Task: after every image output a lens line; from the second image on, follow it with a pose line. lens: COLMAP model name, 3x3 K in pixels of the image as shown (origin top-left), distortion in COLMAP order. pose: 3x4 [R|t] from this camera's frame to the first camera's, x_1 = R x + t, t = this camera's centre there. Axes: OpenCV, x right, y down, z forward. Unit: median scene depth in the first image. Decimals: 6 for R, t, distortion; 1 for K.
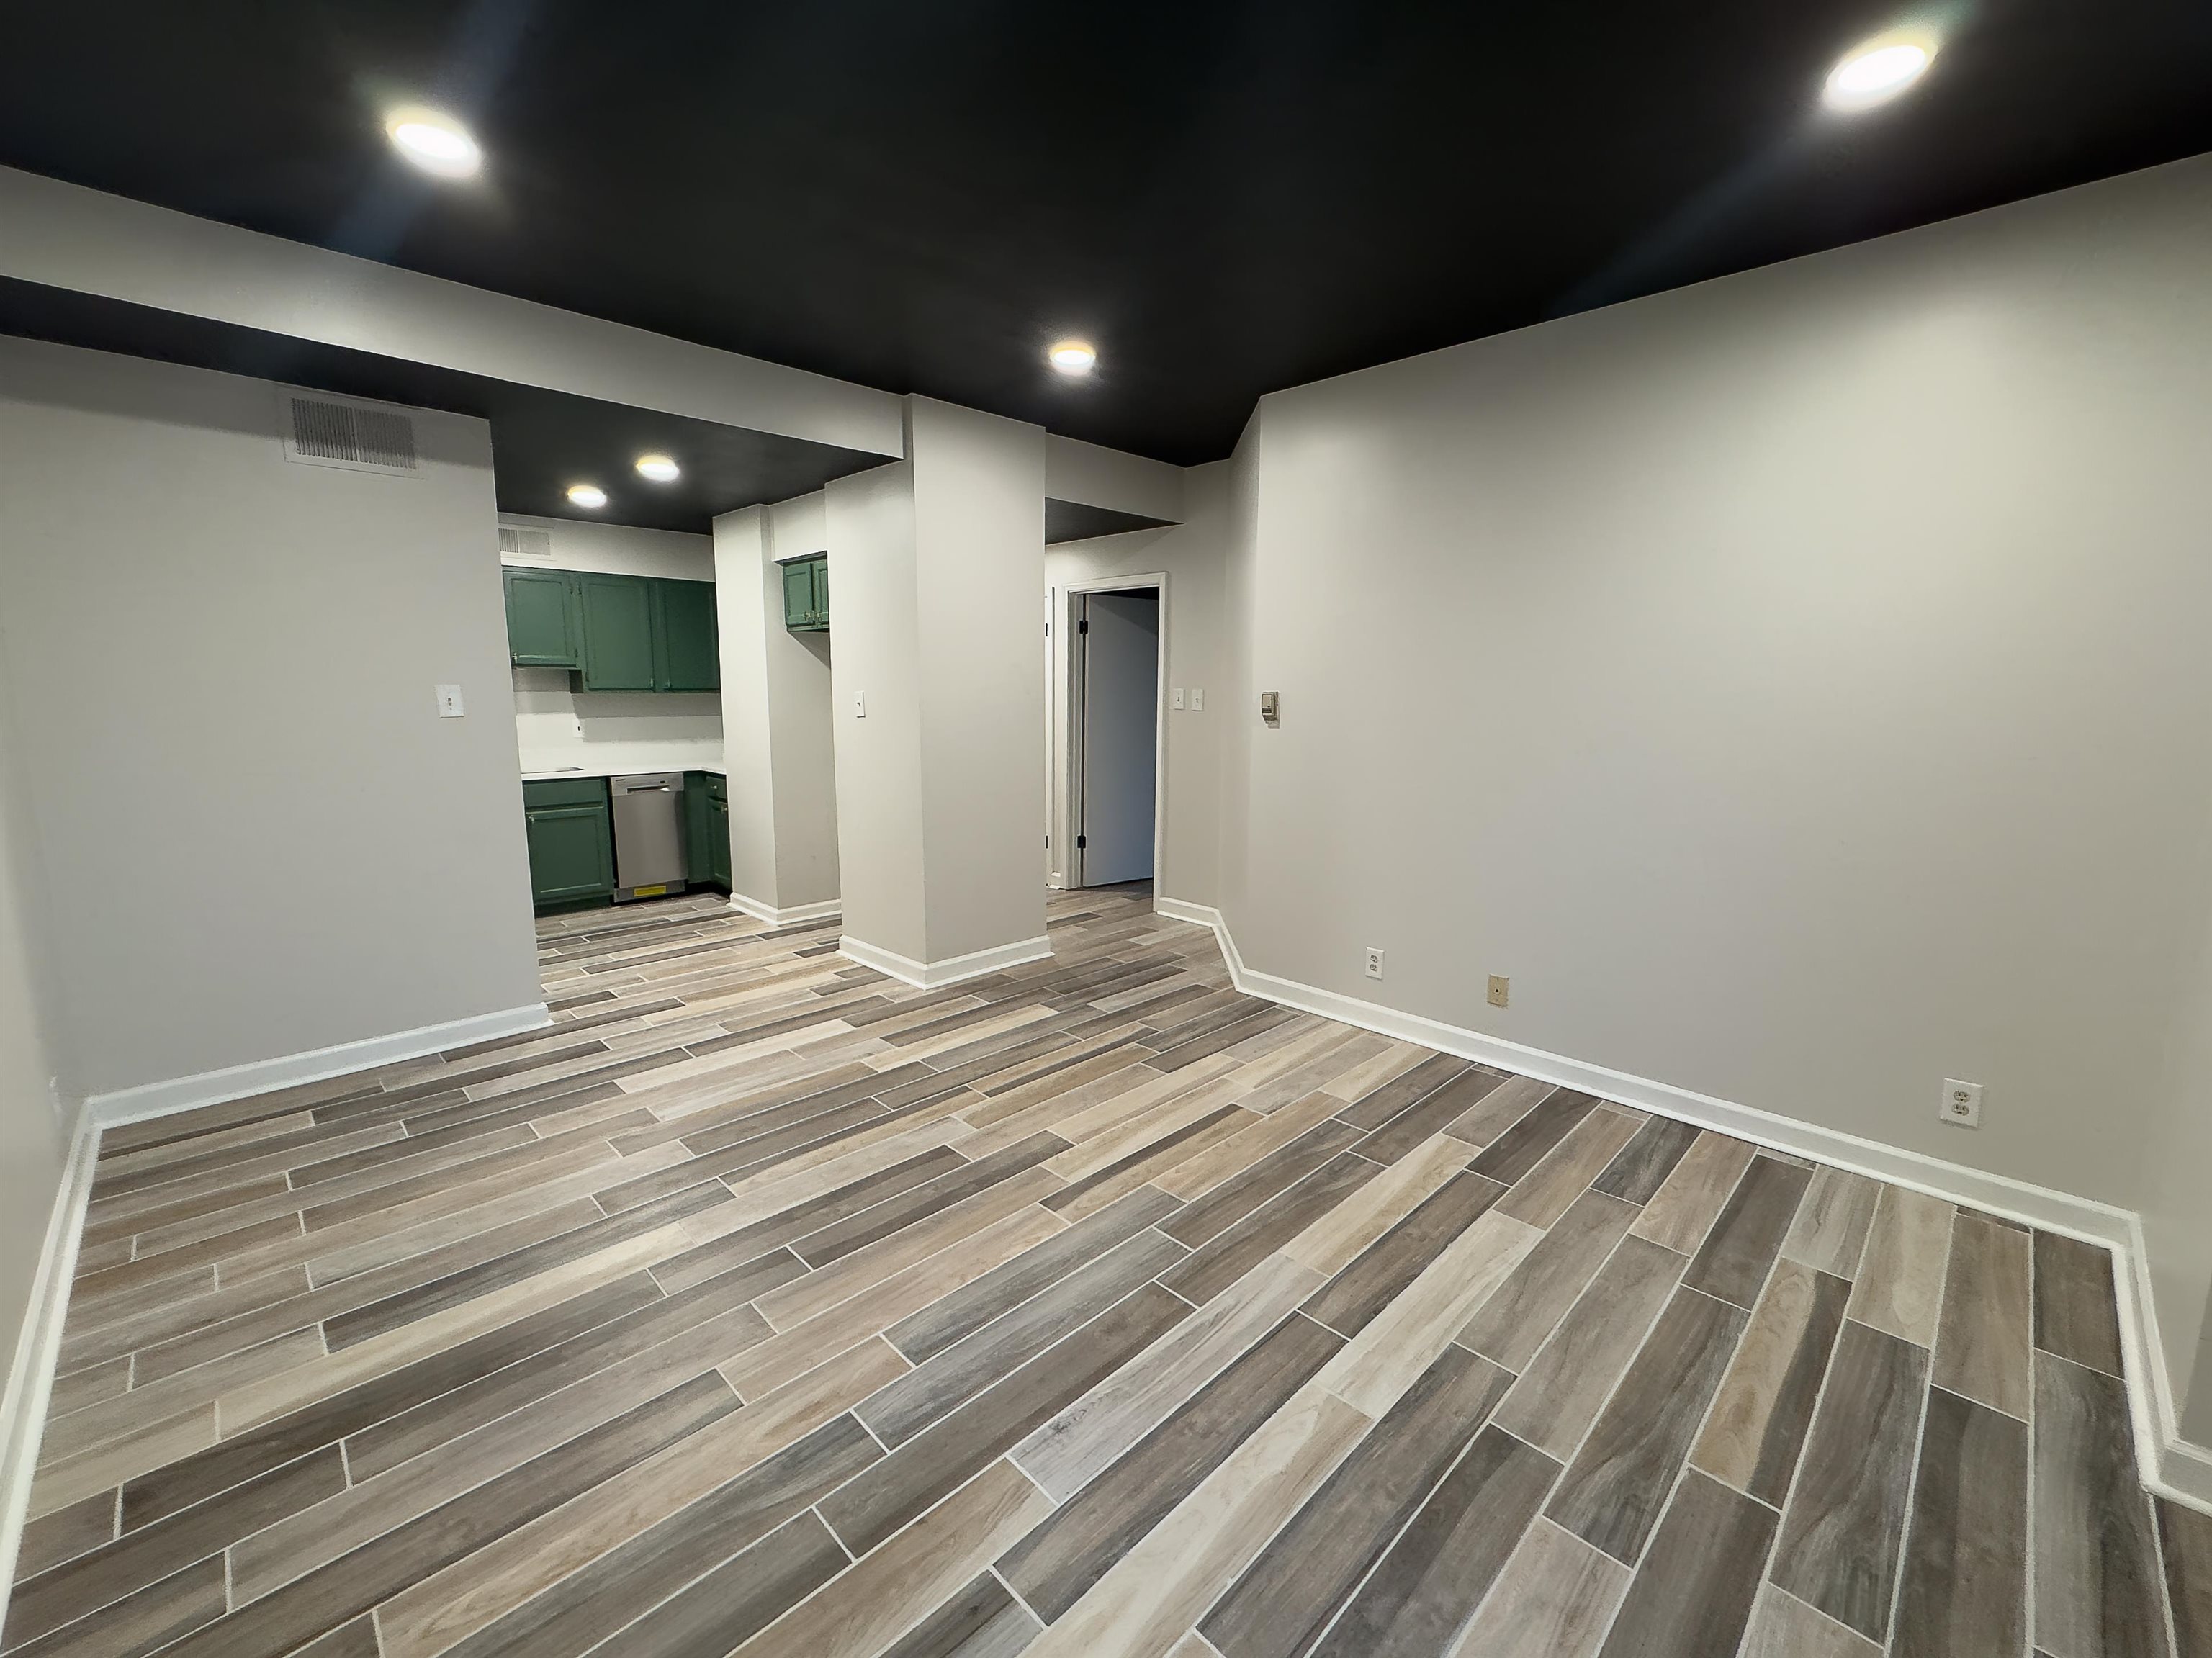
lens RADIAL K [[922.0, 0, 1106.0], [0, 922.0, 829.0], [0, 0, 1]] dist [-0.000415, 0.000063]
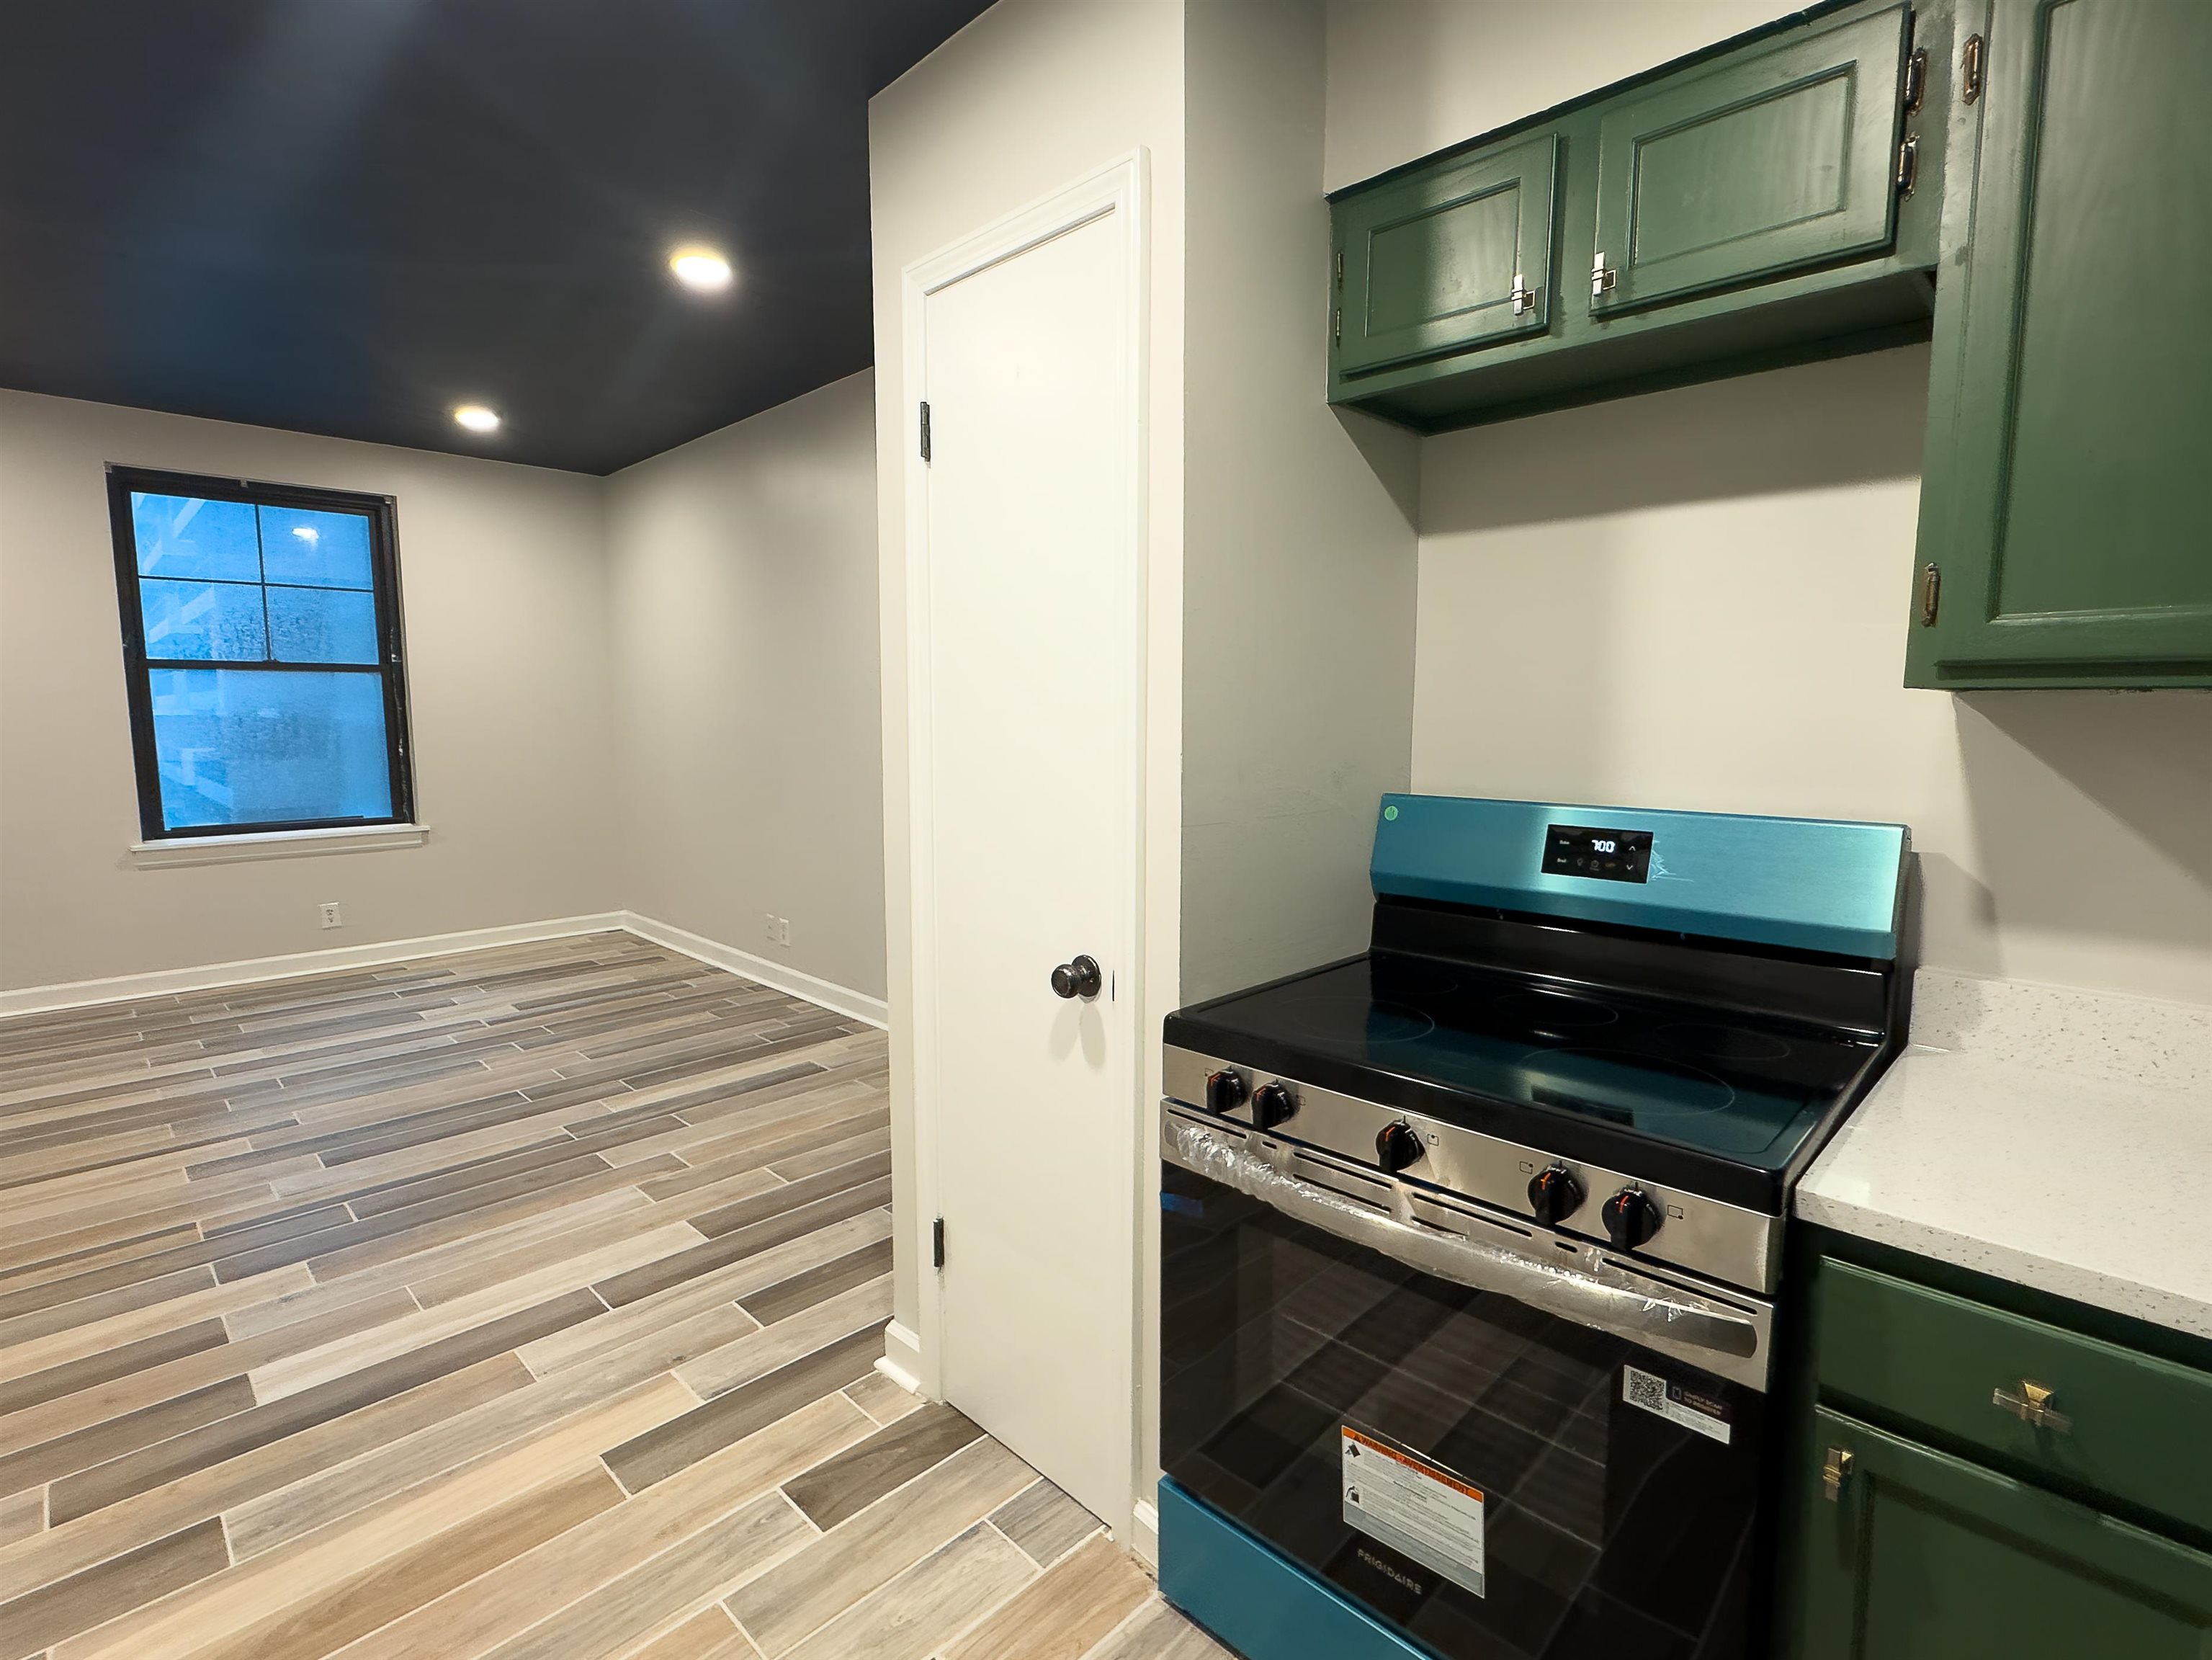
lens RADIAL K [[1038.5, 0, 1092.8], [0, 1038.5, 826.3], [0, 0, 1]] dist [-0.002965, -0.000362]
pose [[-0.999930, -0.006736, -0.009679, -0.959055], [-0.009071, 0.963834, 0.266349, -0.280392], [0.007535, 0.266418, -0.963828, 1.972424]]
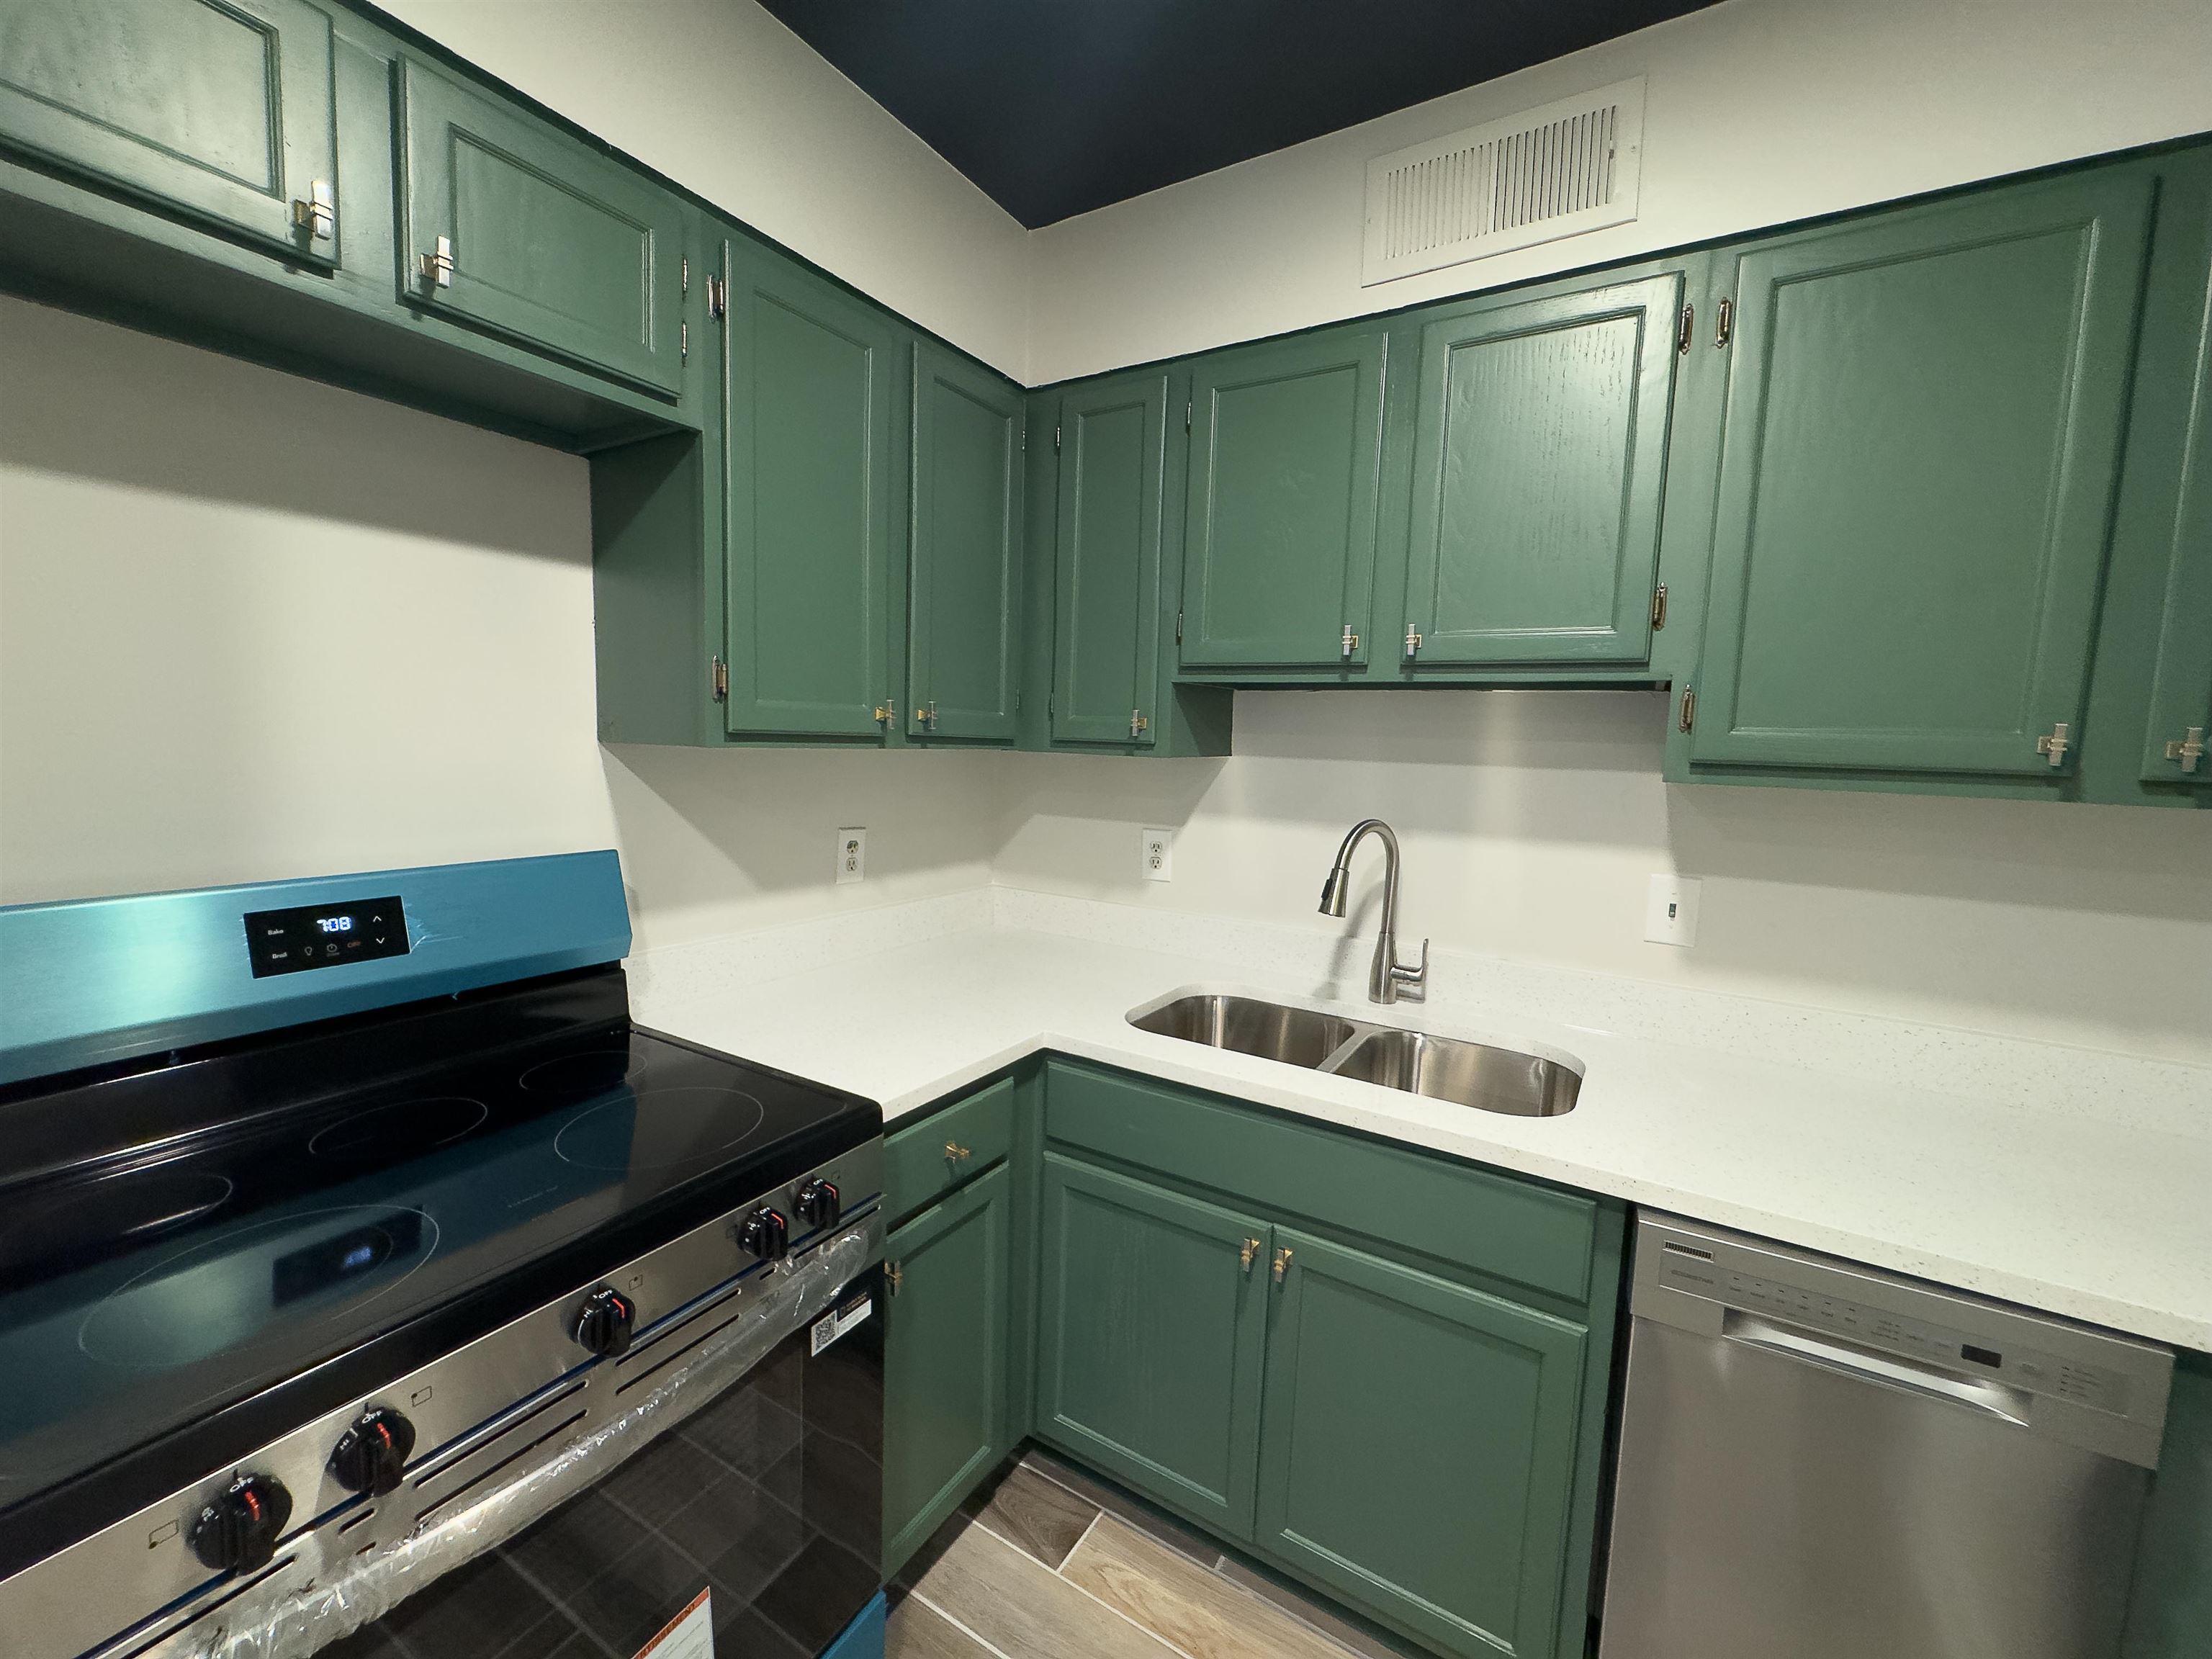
lens RADIAL K [[886.3, 0, 1113.3], [0, 886.3, 828.0], [0, 0, 1]] dist [-0.014542, 0.009545]
pose [[0.242522, 0.100090, -0.964969, -0.783898], [-0.182795, 0.981562, 0.055870, -0.250844], [0.952769, 0.162842, 0.256346, 1.662115]]
